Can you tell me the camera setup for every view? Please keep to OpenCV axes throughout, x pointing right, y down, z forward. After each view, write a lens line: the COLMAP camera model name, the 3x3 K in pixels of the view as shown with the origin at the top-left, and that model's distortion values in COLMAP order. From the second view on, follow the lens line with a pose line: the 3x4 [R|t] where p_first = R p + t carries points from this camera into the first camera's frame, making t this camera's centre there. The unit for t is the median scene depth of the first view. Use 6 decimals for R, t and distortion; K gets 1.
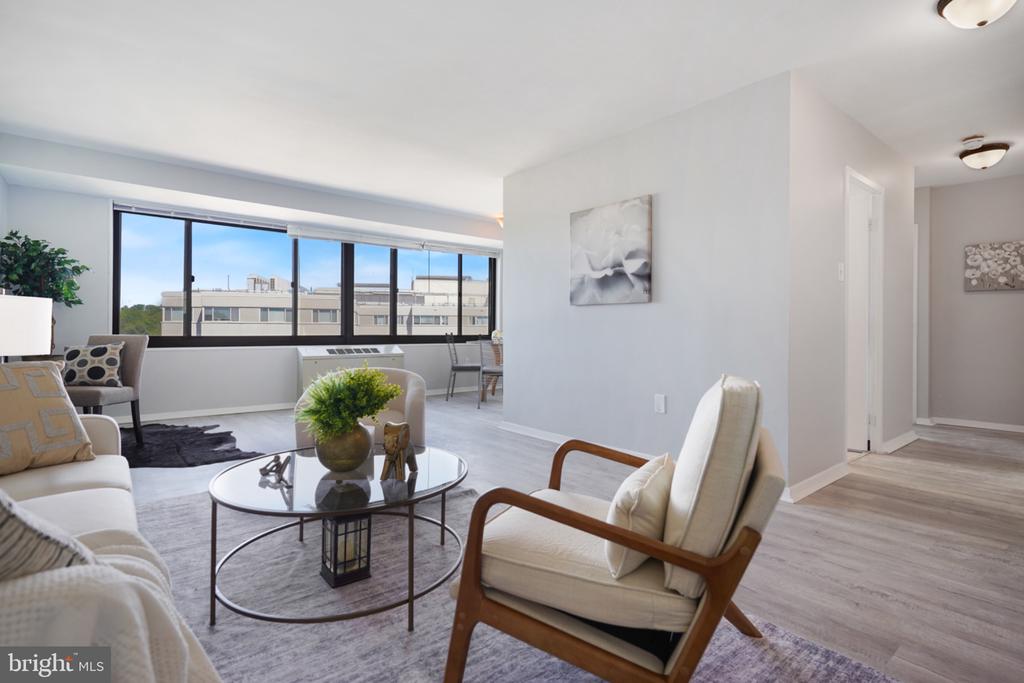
lens RADIAL K [[496.6, 0, 509.0], [0, 496.6, 330.7], [0, 0, 1]] dist [-0.000370, -0.000080]
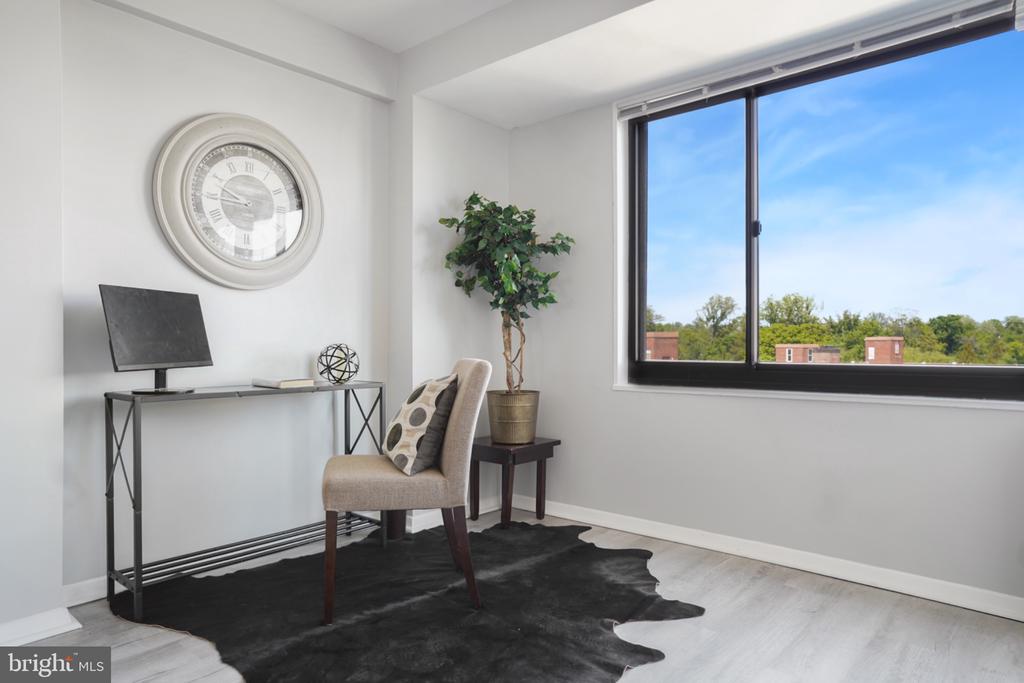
lens RADIAL K [[639.9, 0, 511.6], [0, 639.9, 344.5], [0, 0, 1]] dist [-0.019512, 0.003400]
pose [[0.169368, -0.007638, -0.985523, -0.124106], [-0.002759, 0.999962, -0.008224, -0.000512], [0.985549, 0.004112, 0.169341, 0.644897]]
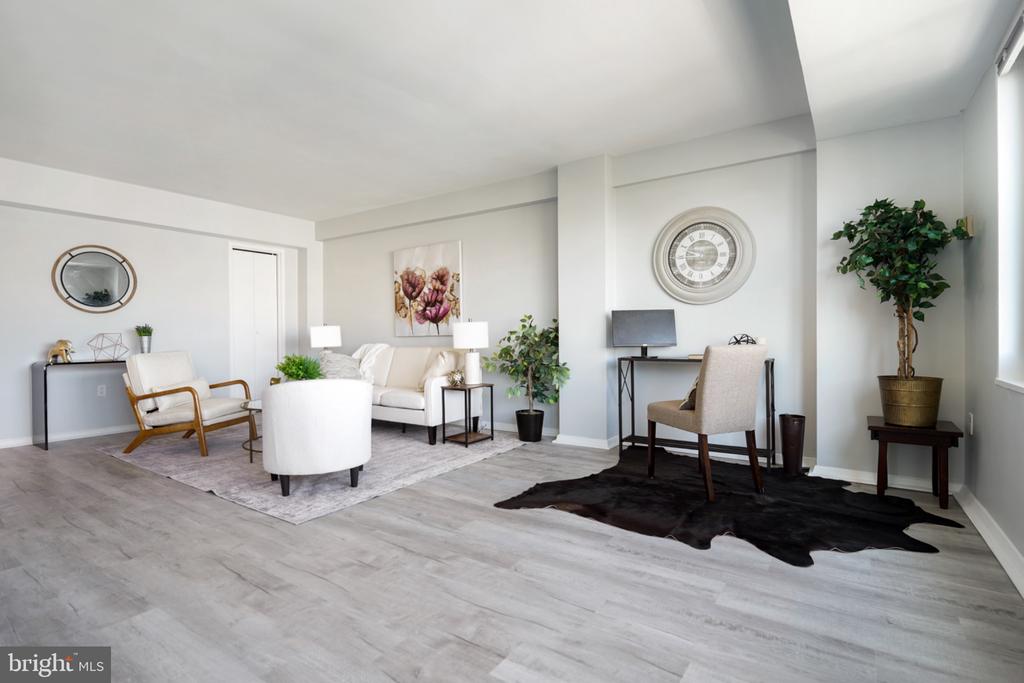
lens RADIAL K [[496.6, 0, 511.7], [0, 496.6, 338.2], [0, 0, 1]] dist [-0.000370, -0.000080]
pose [[-0.956893, 0.000371, -0.290442, -0.190460], [-0.001398, 0.999982, 0.005883, -0.002919], [0.290439, 0.006036, -0.956875, 1.092740]]
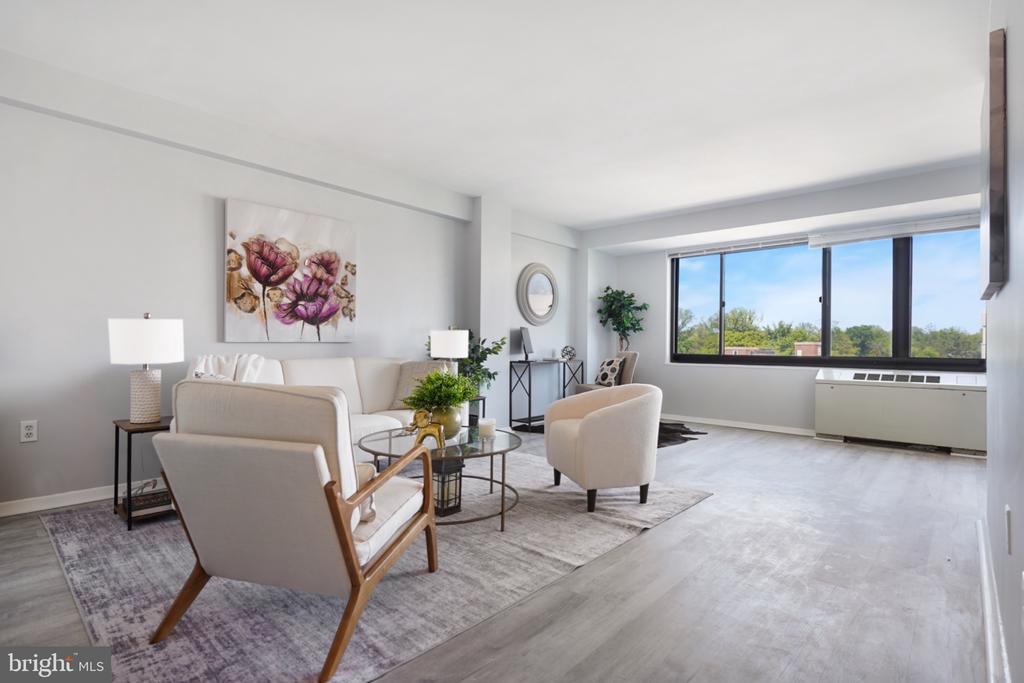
lens RADIAL K [[496.6, 0, 510.4], [0, 496.6, 341.8], [0, 0, 1]] dist [-0.000370, -0.000080]
pose [[0.154800, -0.013077, -0.987859, 0.378283], [-0.012119, 0.999812, -0.015134, 0.004196], [0.987871, 0.014314, 0.154613, 0.315147]]
